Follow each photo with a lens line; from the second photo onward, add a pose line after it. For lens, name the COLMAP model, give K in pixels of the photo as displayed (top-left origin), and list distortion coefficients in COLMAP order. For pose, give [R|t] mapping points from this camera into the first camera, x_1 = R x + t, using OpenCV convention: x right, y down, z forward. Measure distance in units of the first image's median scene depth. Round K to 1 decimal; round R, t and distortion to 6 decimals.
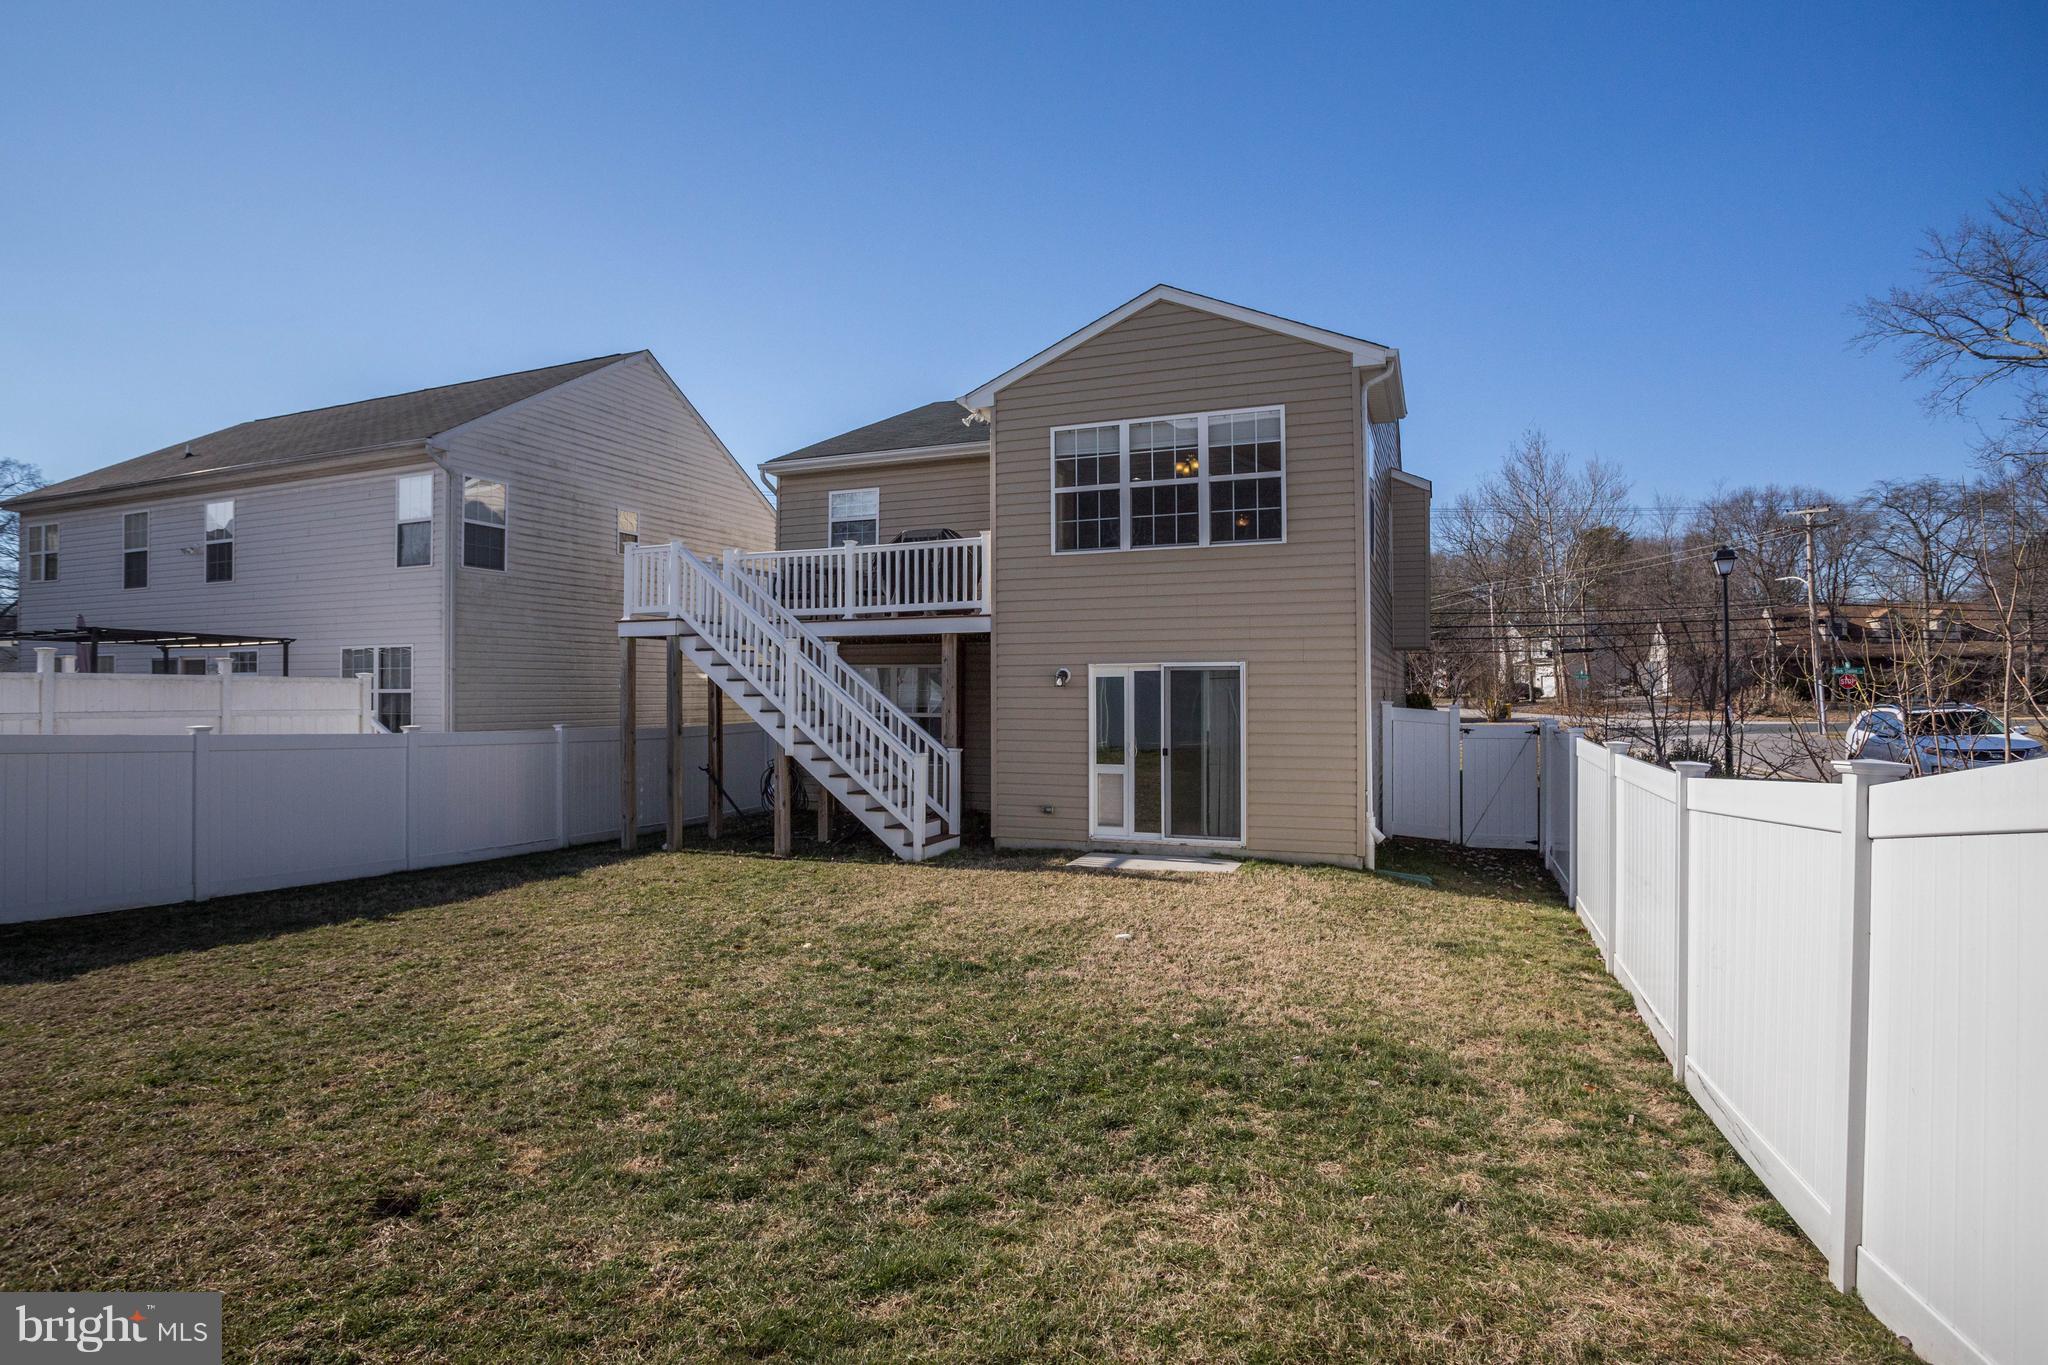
lens RADIAL K [[985.3, 0, 1033.8], [0, 985.3, 669.6], [0, 0, 1]] dist [-0.039362, 0.001745]
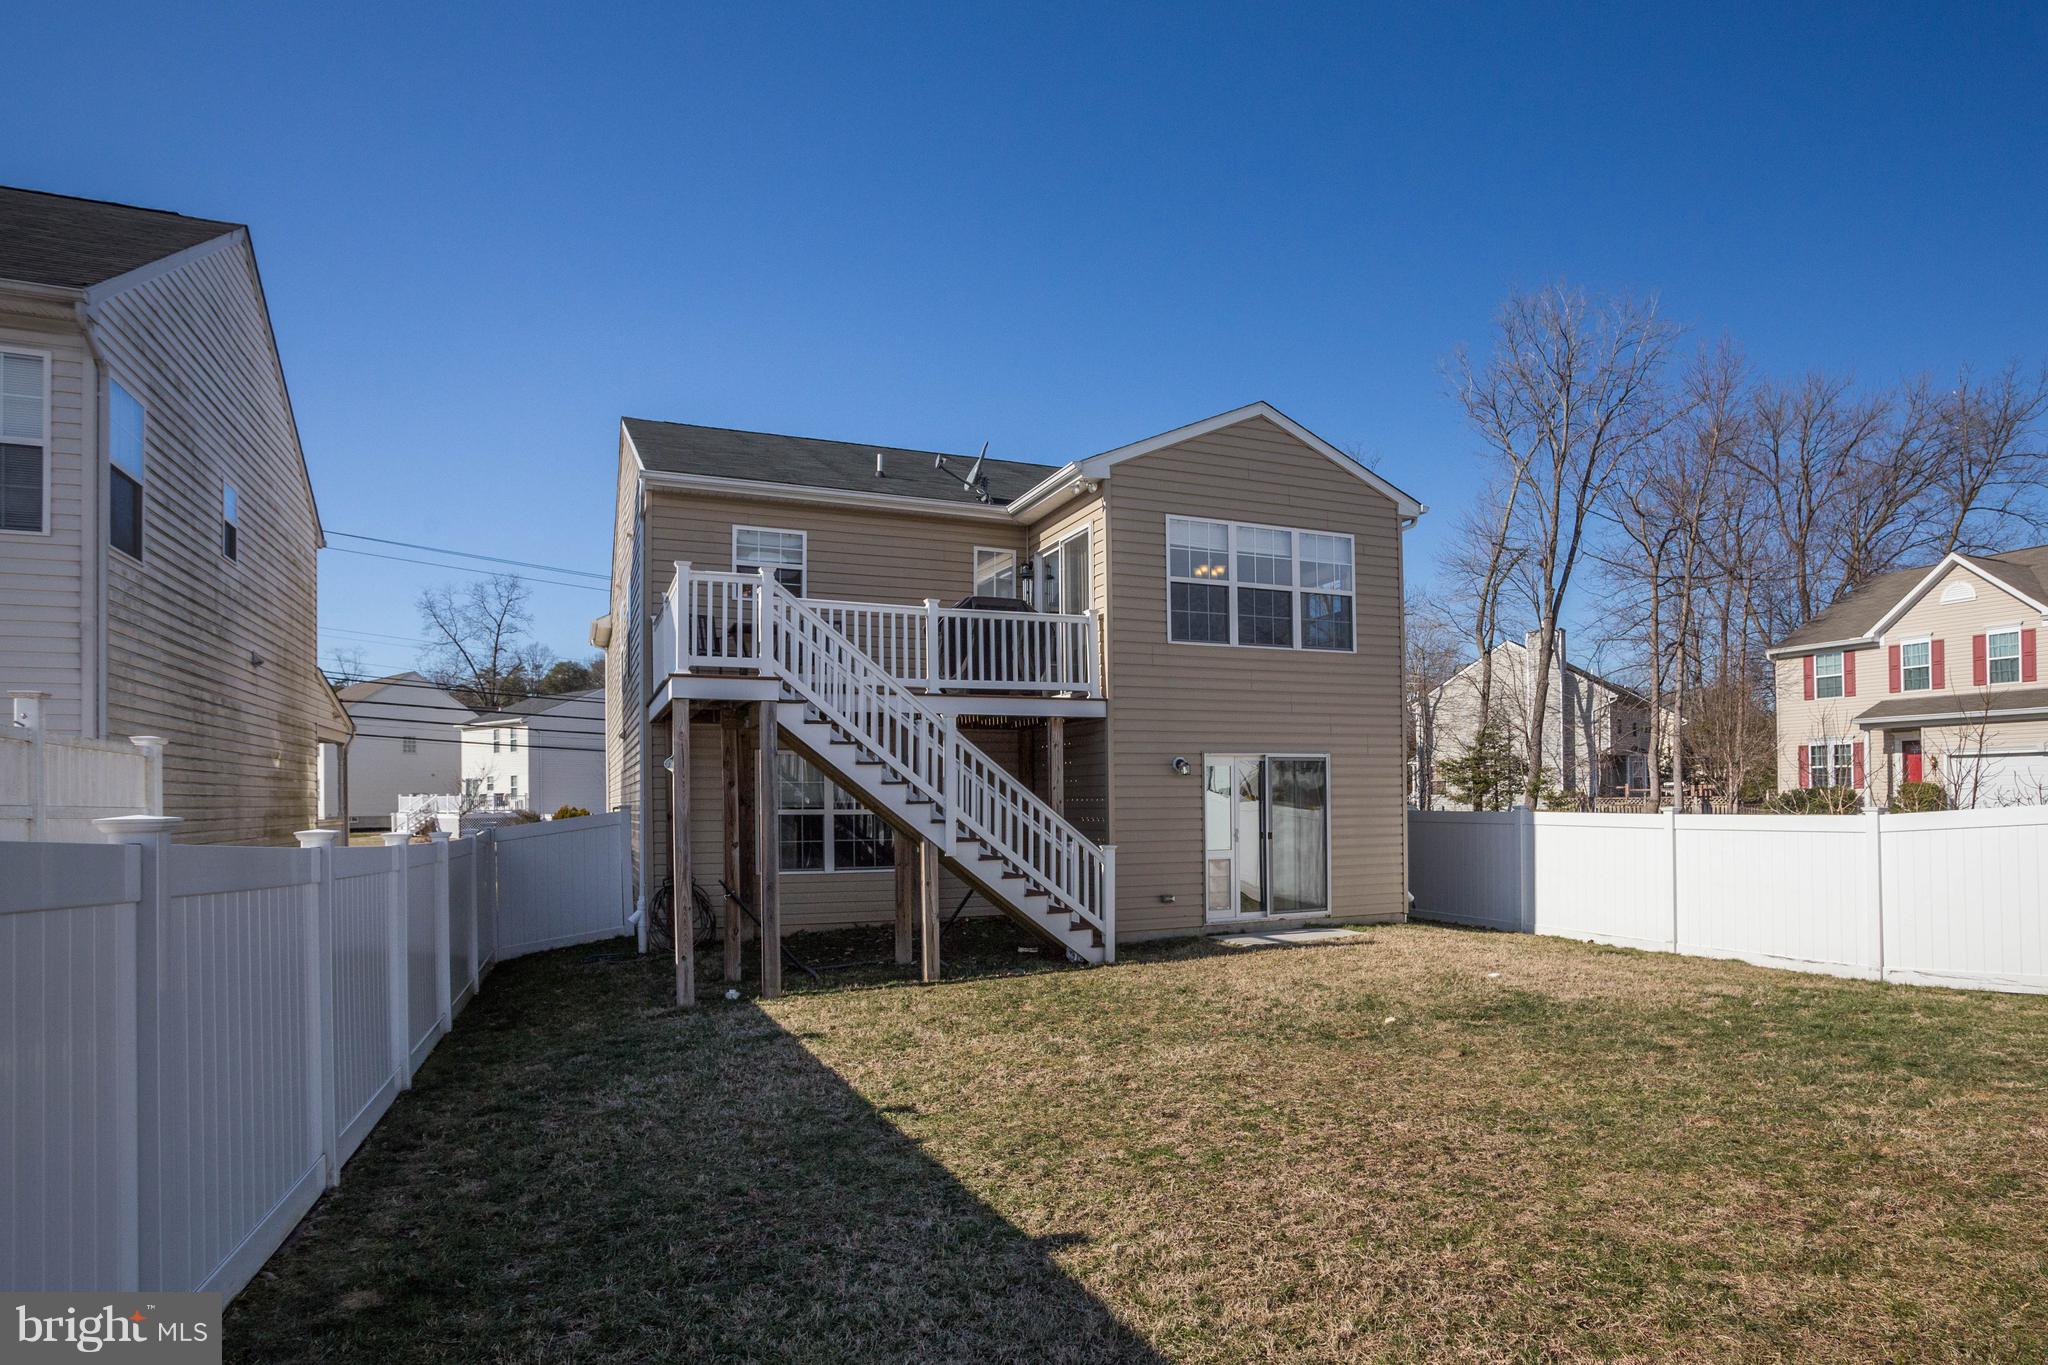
lens RADIAL K [[1071.9, 0, 1057.1], [0, 1071.9, 782.2], [0, 0, 1]] dist [-0.019440, 0.001839]
pose [[0.724558, 0.006206, 0.689186, -0.800433], [-0.009343, 0.999956, 0.000819, 0.024102], [-0.689150, -0.007032, 0.724584, 0.288756]]
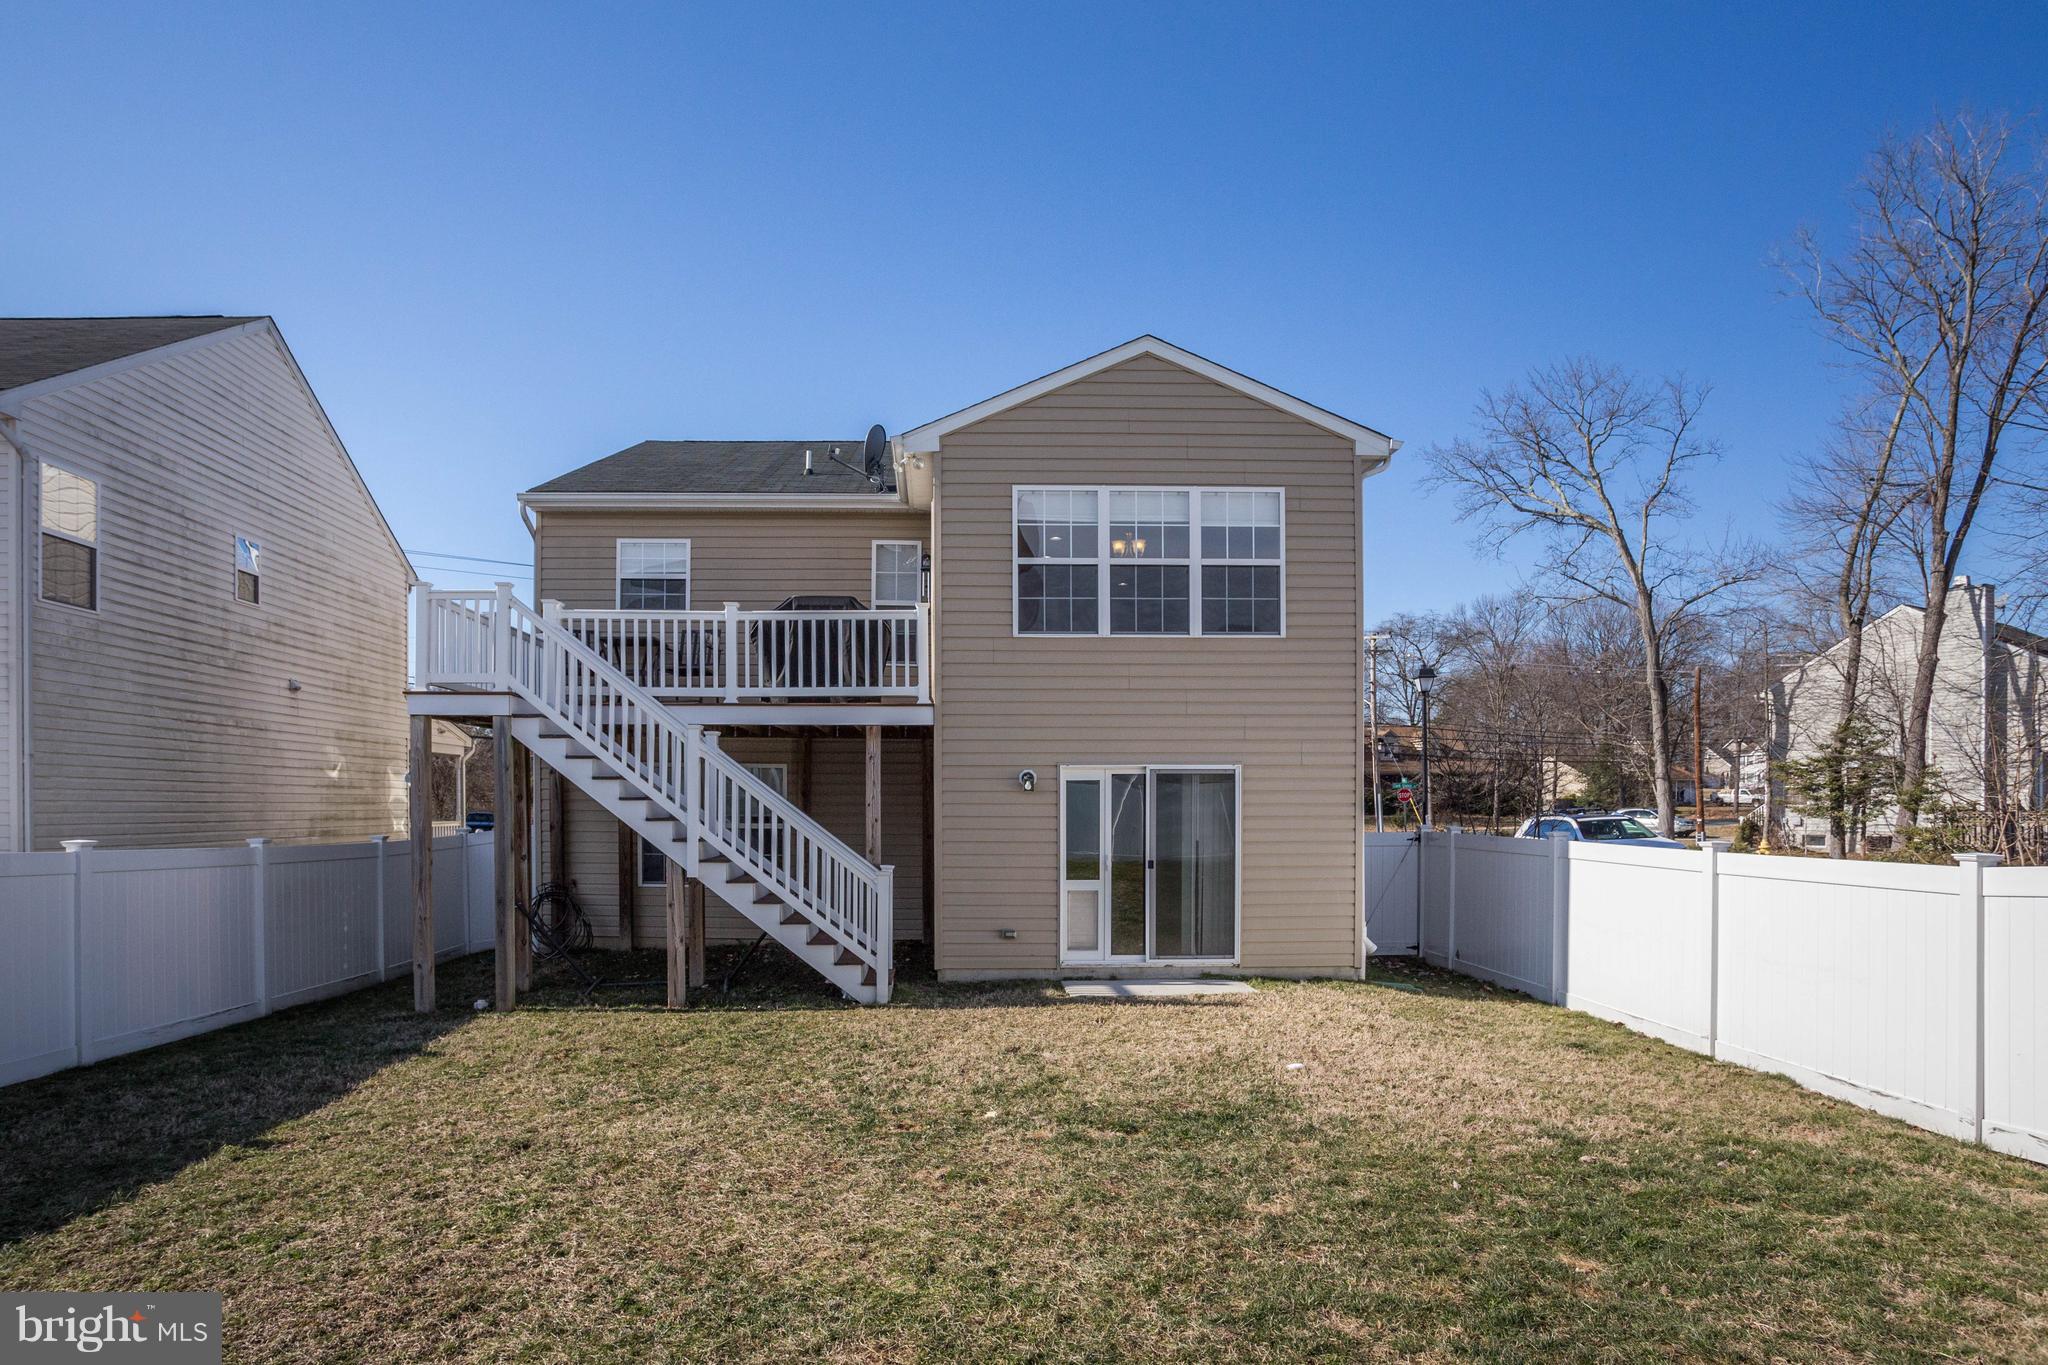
lens RADIAL K [[1071.9, 0, 991.8], [0, 1071.9, 807.7], [0, 0, 1]] dist [-0.019440, 0.001839]
pose [[0.933297, 0.002954, 0.359093, -0.329850], [-0.014204, 0.999487, 0.028694, 0.005836], [-0.358824, -0.031880, 0.932861, 0.134380]]
